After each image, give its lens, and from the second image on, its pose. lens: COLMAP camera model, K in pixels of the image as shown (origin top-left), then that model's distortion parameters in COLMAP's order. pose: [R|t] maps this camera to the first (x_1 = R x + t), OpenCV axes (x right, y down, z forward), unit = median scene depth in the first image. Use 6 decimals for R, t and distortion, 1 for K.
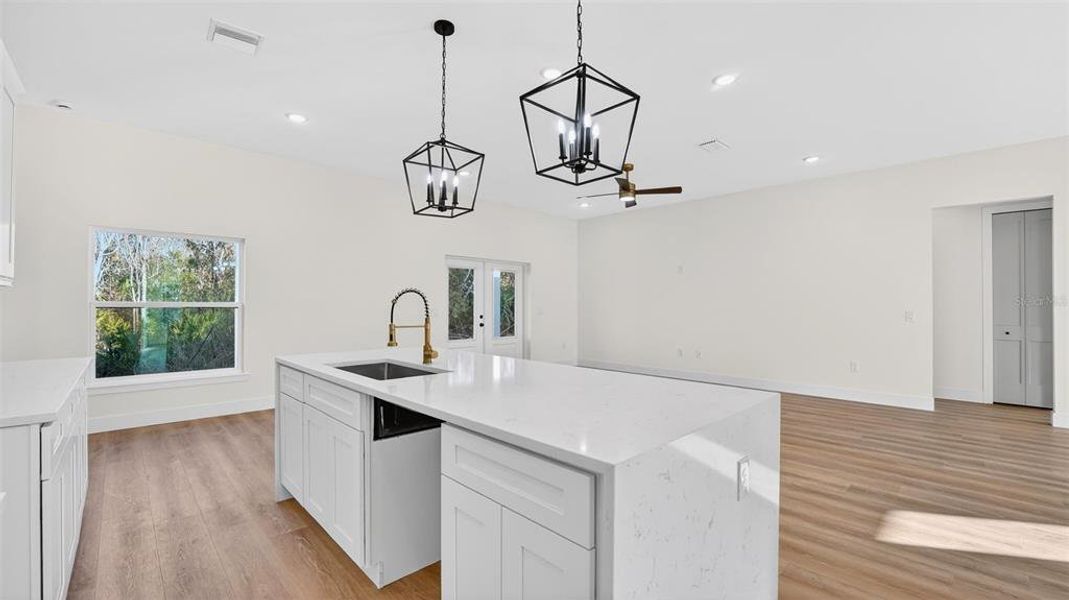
lens RADIAL K [[427.5, 0, 528.9], [0, 427.5, 299.7], [0, 0, 1]] dist [-0.027561, 0.000882]
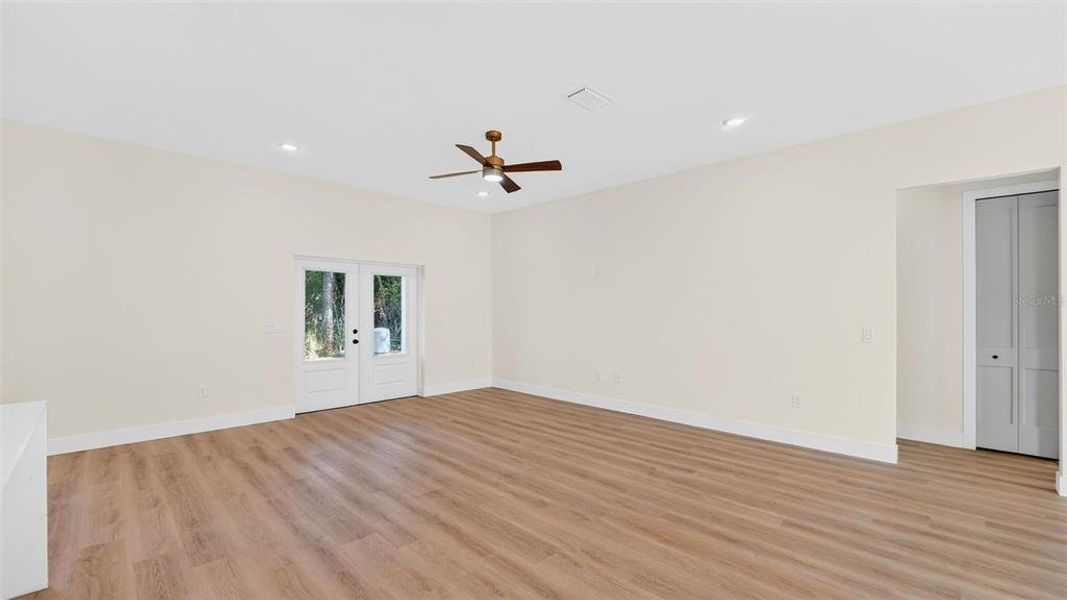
lens RADIAL K [[426.7, 0, 529.5], [0, 426.7, 306.7], [0, 0, 1]] dist [-0.027561, 0.000882]
pose [[0.999746, 0.000014, 0.022550, 0.285314], [-0.000125, 0.999988, 0.004917, -0.015874], [-0.022550, -0.004919, 0.999734, 0.260205]]
